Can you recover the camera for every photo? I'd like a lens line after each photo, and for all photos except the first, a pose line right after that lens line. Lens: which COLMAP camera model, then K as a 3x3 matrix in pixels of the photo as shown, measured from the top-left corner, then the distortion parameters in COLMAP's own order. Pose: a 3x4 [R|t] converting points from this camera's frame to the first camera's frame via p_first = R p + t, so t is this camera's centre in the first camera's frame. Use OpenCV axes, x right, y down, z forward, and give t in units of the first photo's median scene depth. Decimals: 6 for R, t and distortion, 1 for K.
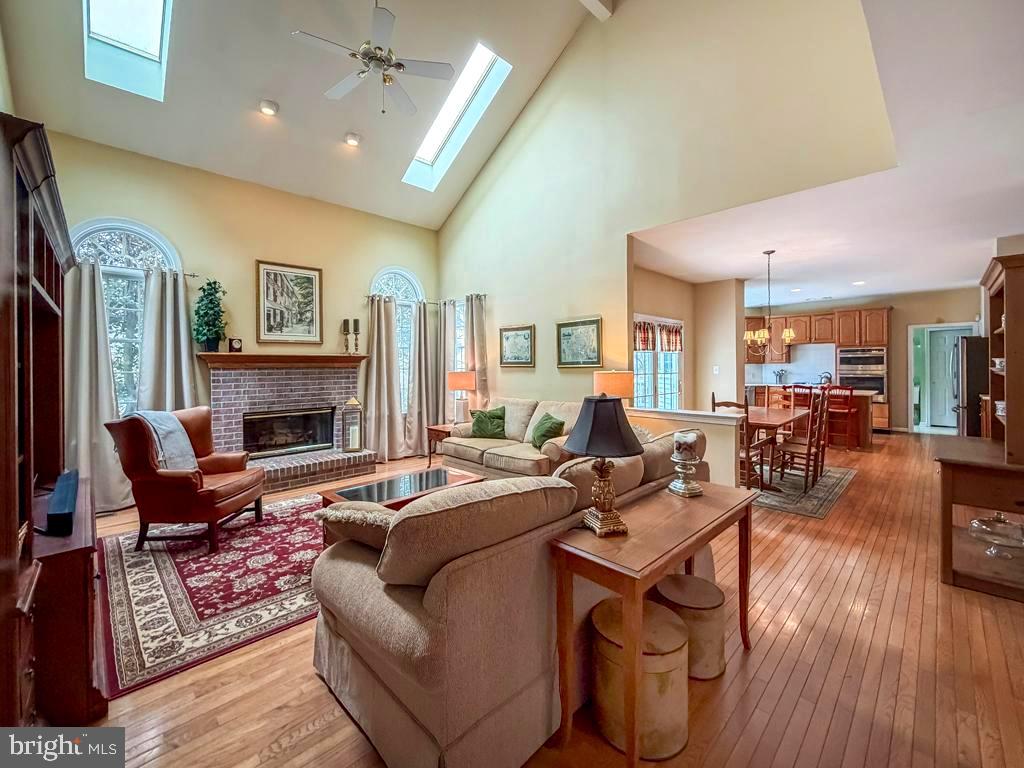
lens RADIAL K [[422.5, 0, 511.0], [0, 422.5, 369.4], [0, 0, 1]] dist [0.006206, -0.003404]
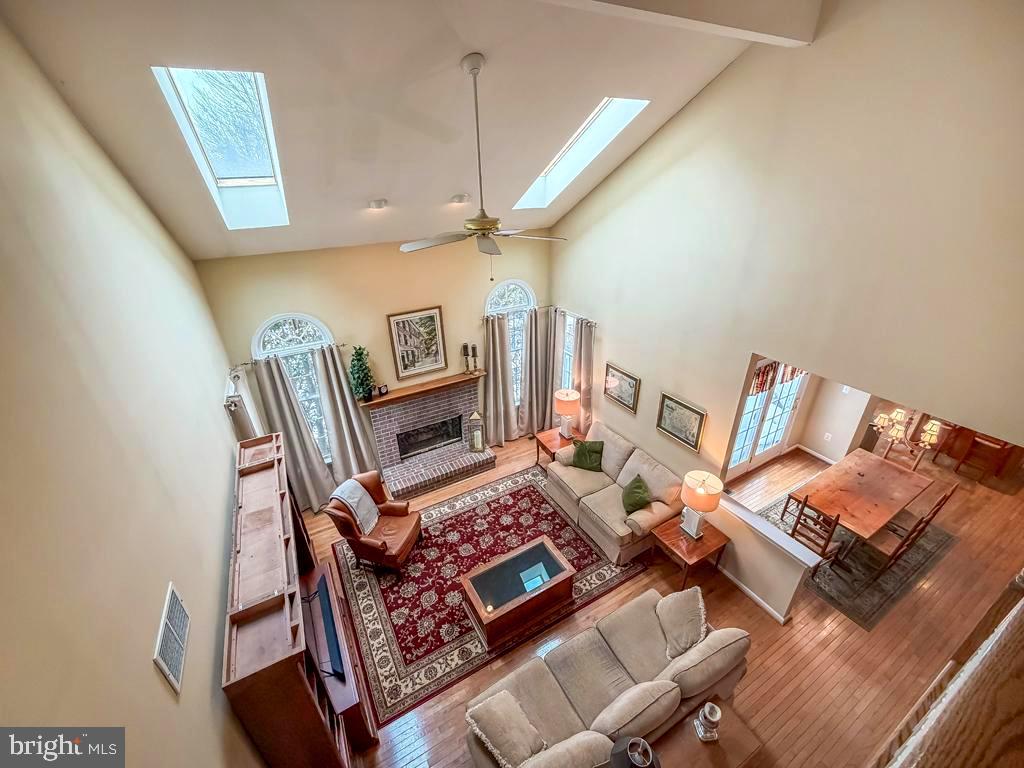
lens RADIAL K [[422.5, 0, 514.5], [0, 422.5, 387.4], [0, 0, 1]] dist [0.006206, -0.003404]
pose [[0.966617, 0.105288, -0.233592, 0.002656], [0.012399, 0.891382, 0.453084, -0.567359], [0.255924, -0.440855, 0.860319, 0.042539]]
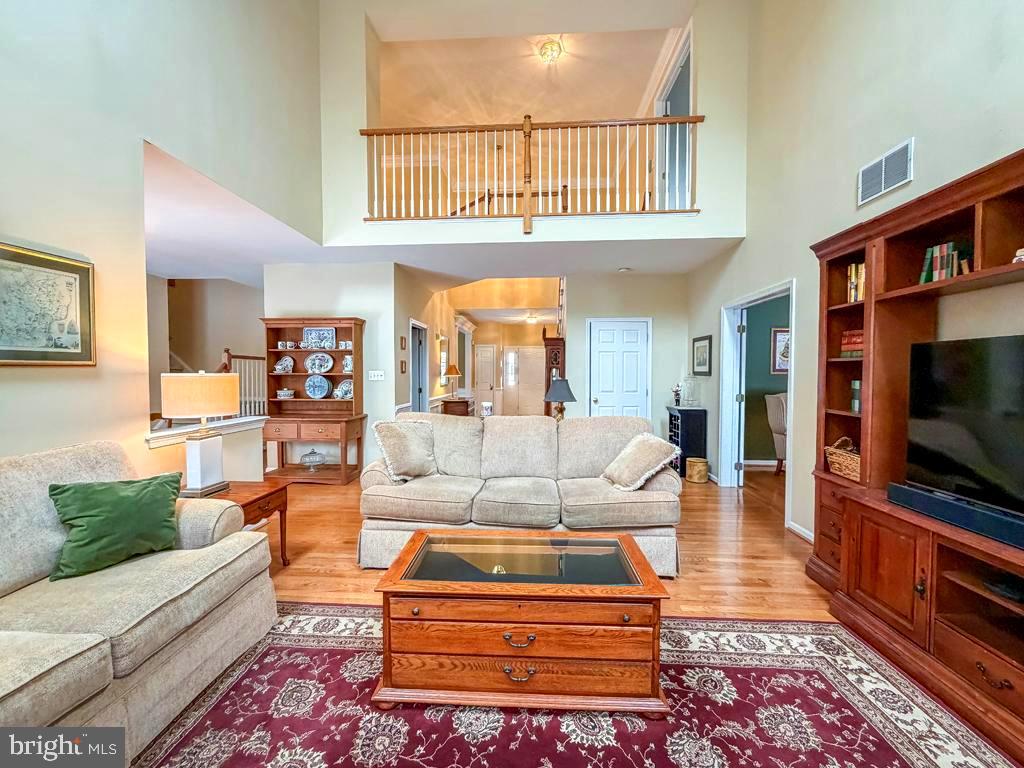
lens RADIAL K [[422.5, 0, 507.0], [0, 422.5, 386.1], [0, 0, 1]] dist [0.006206, -0.003404]
pose [[-0.670319, -0.006362, 0.742046, -0.416071], [0.019025, 0.999487, 0.025755, 0.013097], [-0.741829, 0.031381, -0.669854, 0.872728]]
